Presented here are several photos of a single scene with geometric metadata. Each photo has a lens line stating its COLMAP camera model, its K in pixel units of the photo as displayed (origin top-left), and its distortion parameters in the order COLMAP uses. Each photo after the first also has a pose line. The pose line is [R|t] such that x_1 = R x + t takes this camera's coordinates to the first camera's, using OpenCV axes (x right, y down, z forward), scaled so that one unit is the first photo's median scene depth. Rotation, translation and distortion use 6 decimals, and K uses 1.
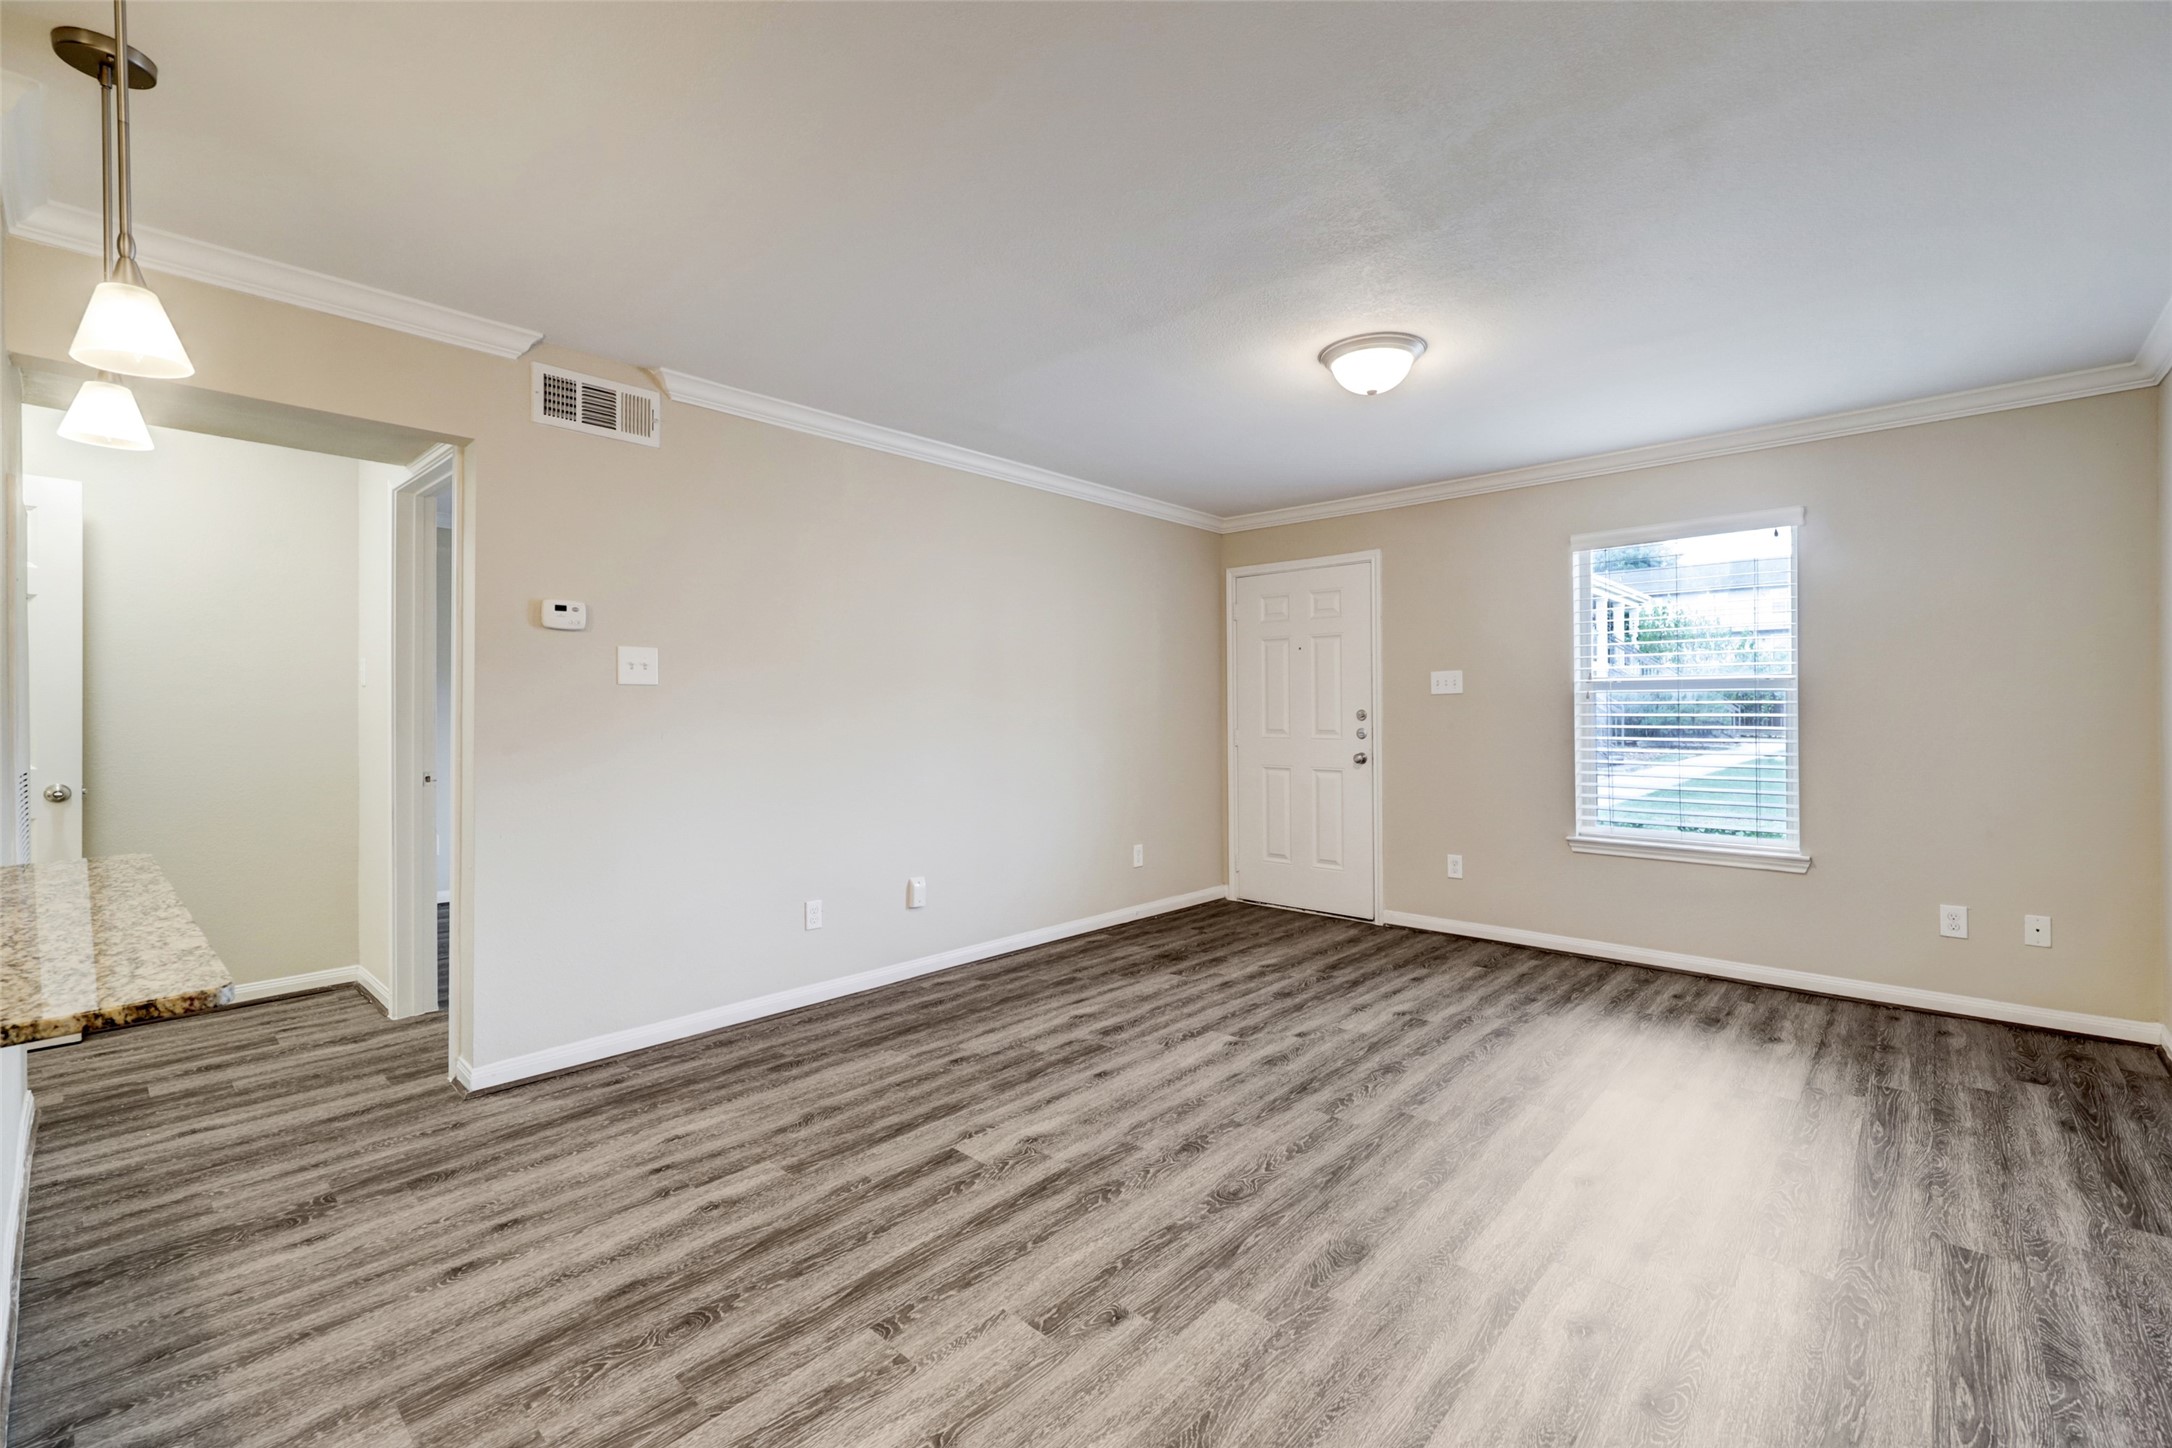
lens RADIAL K [[893.1, 0, 1094.2], [0, 893.1, 717.7], [0, 0, 1]] dist [0.000932, 0.000285]
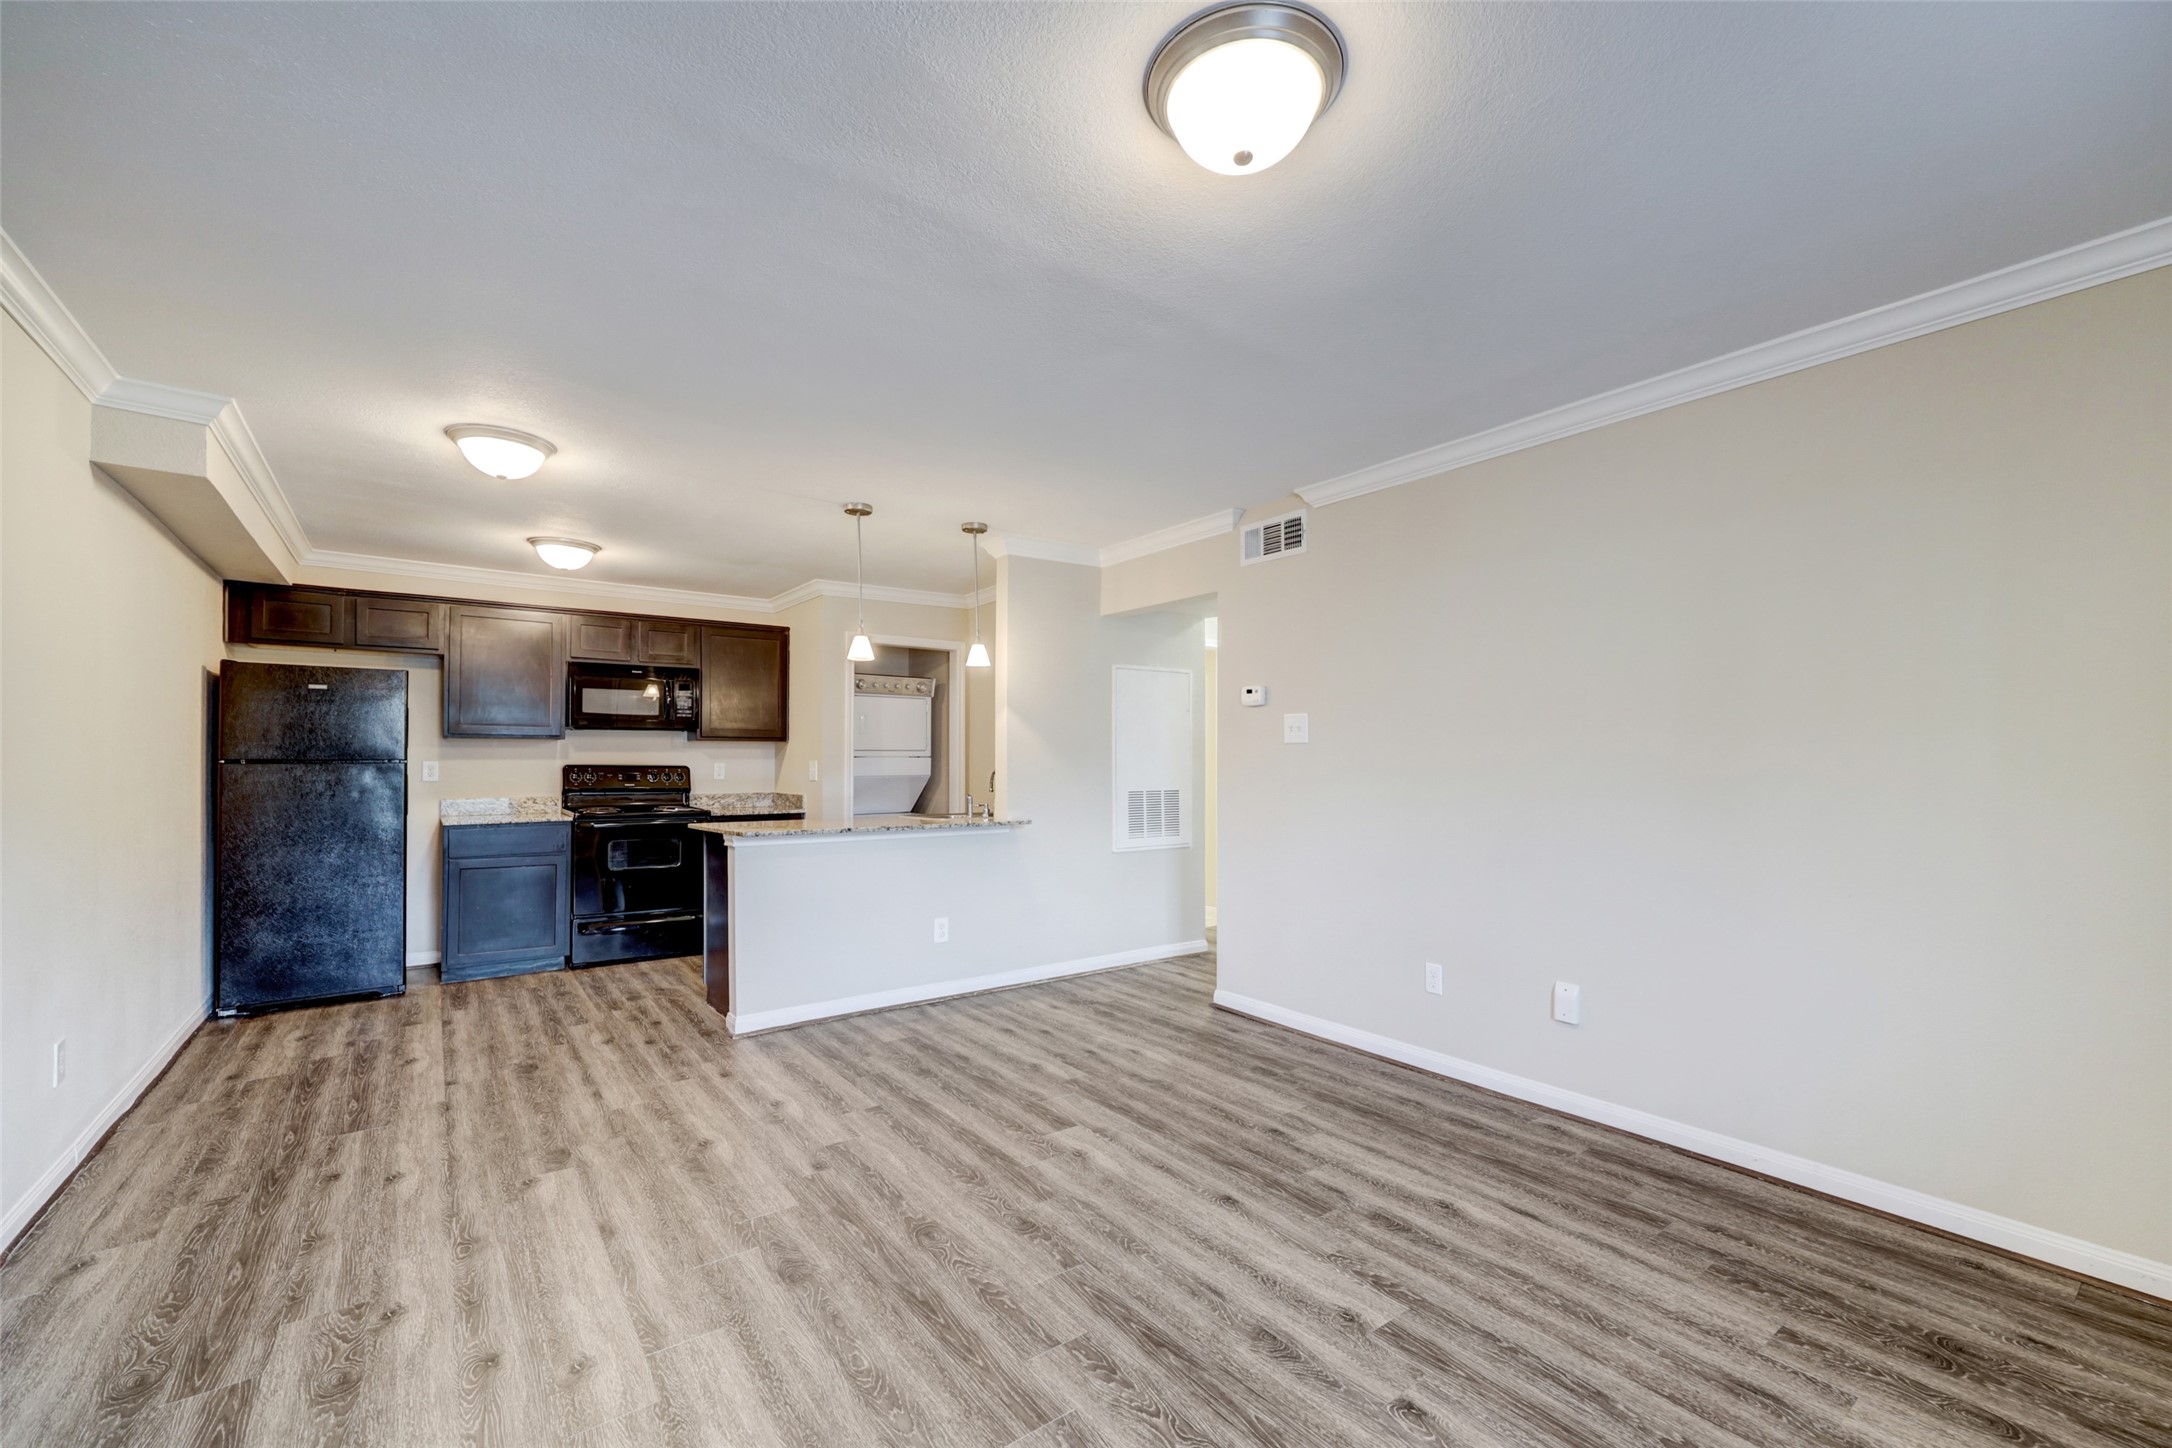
lens RADIAL K [[893.1, 0, 1125.2], [0, 893.1, 763.2], [0, 0, 1]] dist [0.000932, 0.000285]
pose [[-0.153017, 0.004447, -0.988214, 0.861791], [-0.007953, 0.999952, 0.005732, -0.014706], [0.988192, 0.008736, -0.152974, 1.042480]]
